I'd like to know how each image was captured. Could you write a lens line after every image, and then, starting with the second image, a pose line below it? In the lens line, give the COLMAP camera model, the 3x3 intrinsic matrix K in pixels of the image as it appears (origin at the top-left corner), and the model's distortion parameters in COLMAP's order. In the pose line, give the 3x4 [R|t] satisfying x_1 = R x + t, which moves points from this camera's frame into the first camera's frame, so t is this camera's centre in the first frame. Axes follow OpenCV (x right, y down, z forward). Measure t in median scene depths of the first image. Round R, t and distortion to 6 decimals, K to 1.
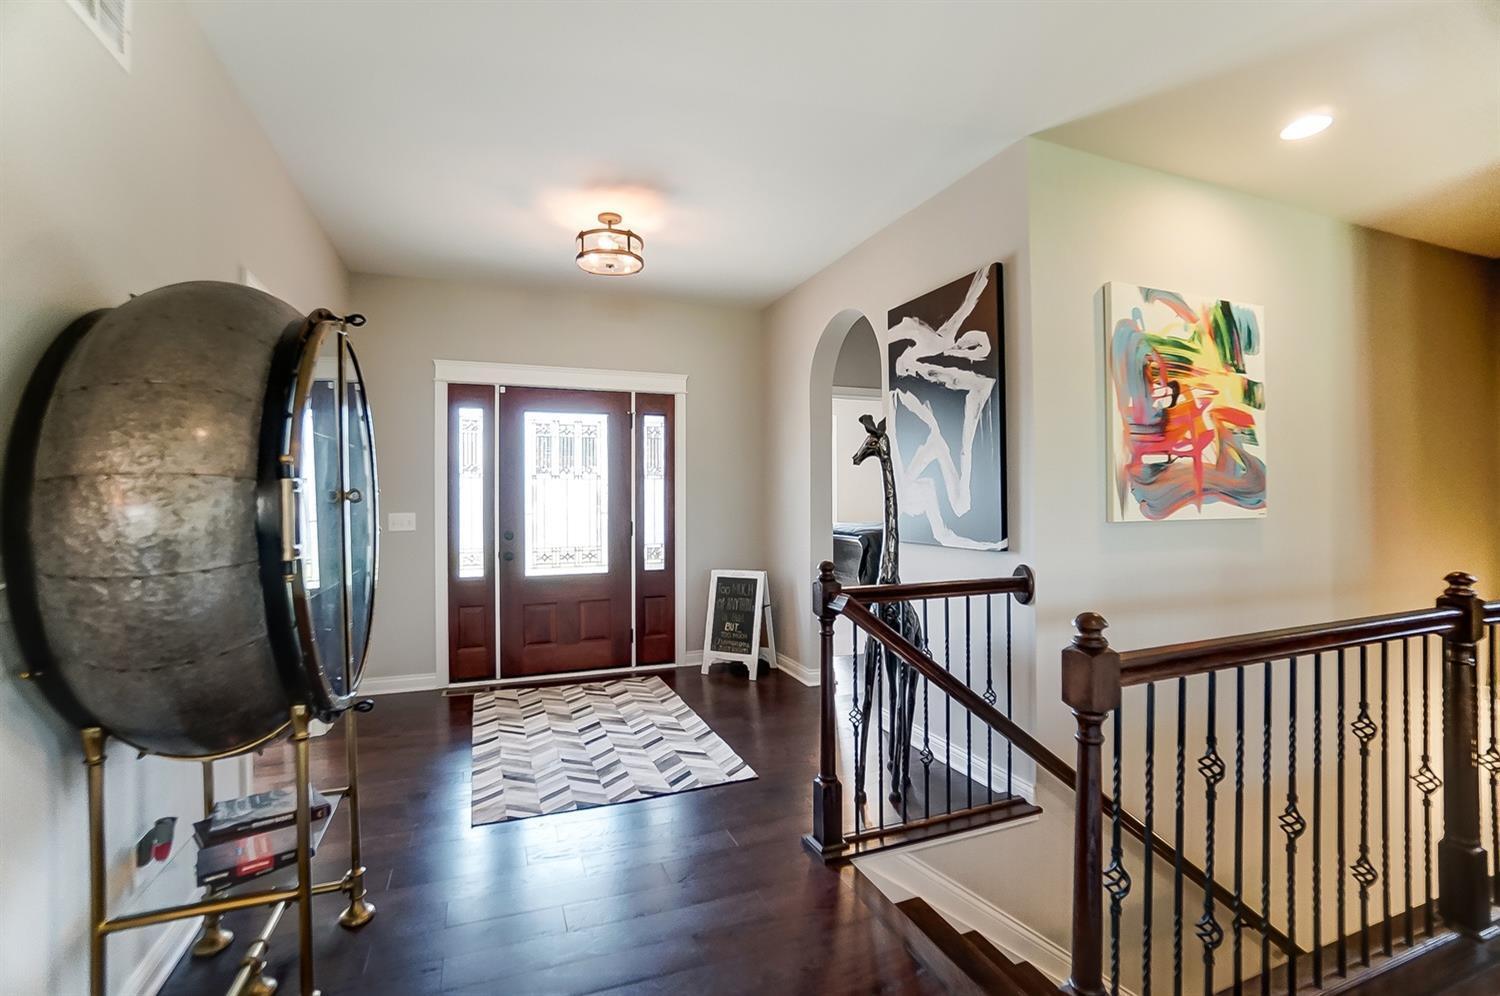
lens RADIAL K [[655.9, 0, 751.4], [0, 655.9, 495.2], [0, 0, 1]] dist [-0.000549, 0.001243]
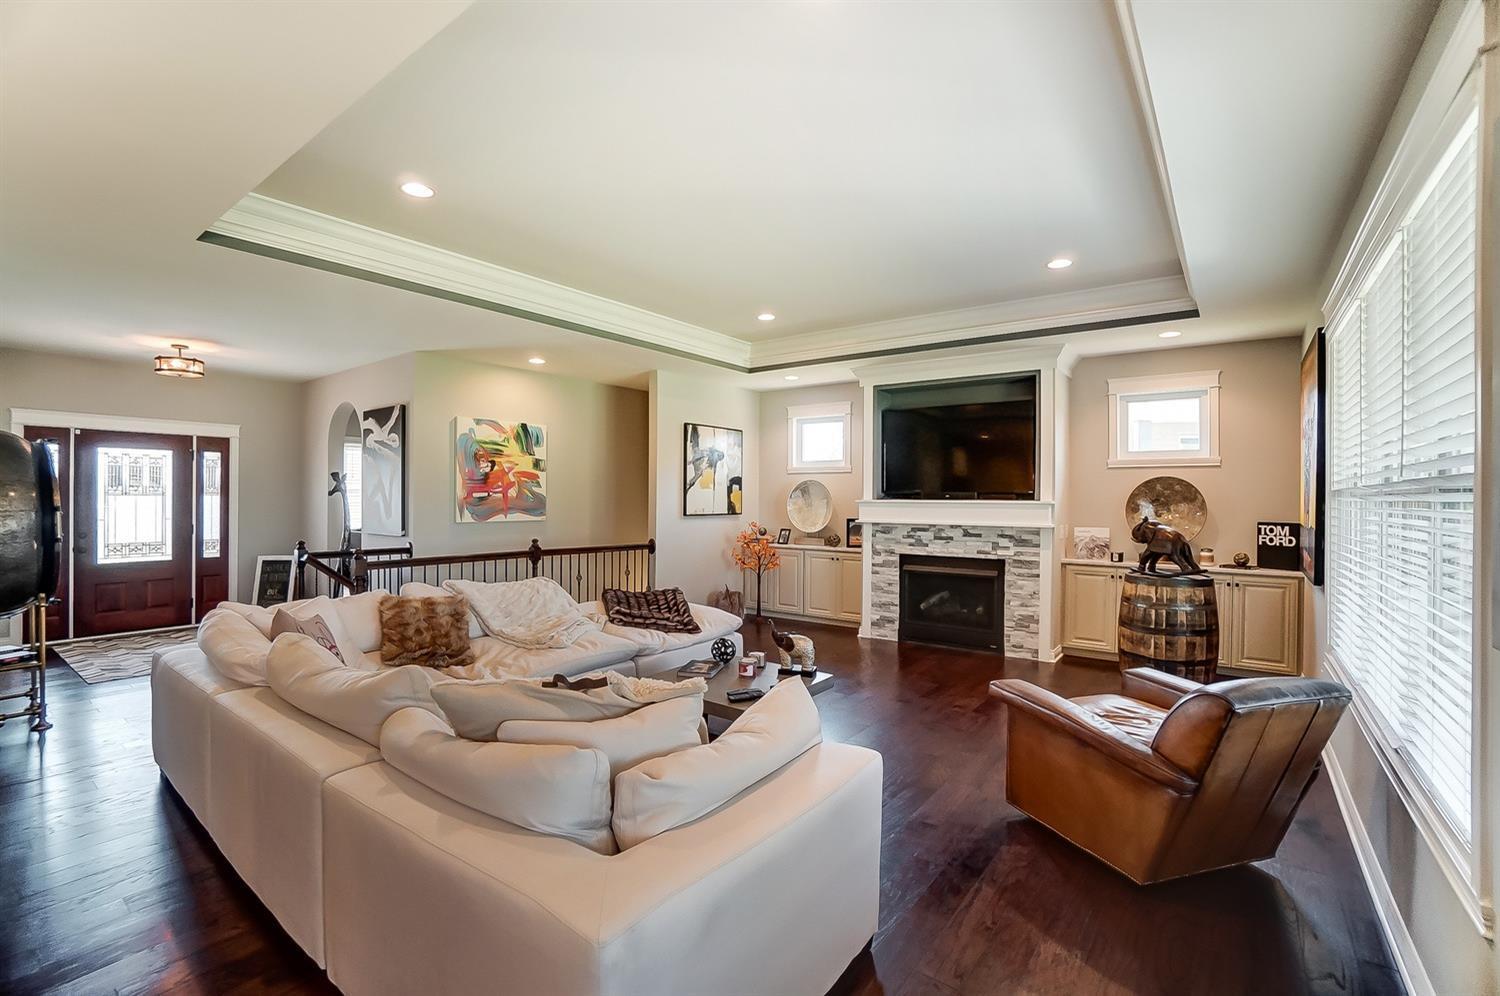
lens RADIAL K [[655.9, 0, 706.0], [0, 655.9, 499.0], [0, 0, 1]] dist [-0.000549, 0.001243]
pose [[0.886375, 0.007328, 0.462910, 0.234944], [-0.009908, 0.999946, 0.003142, -0.050340], [-0.462862, -0.007372, 0.886400, -1.253155]]
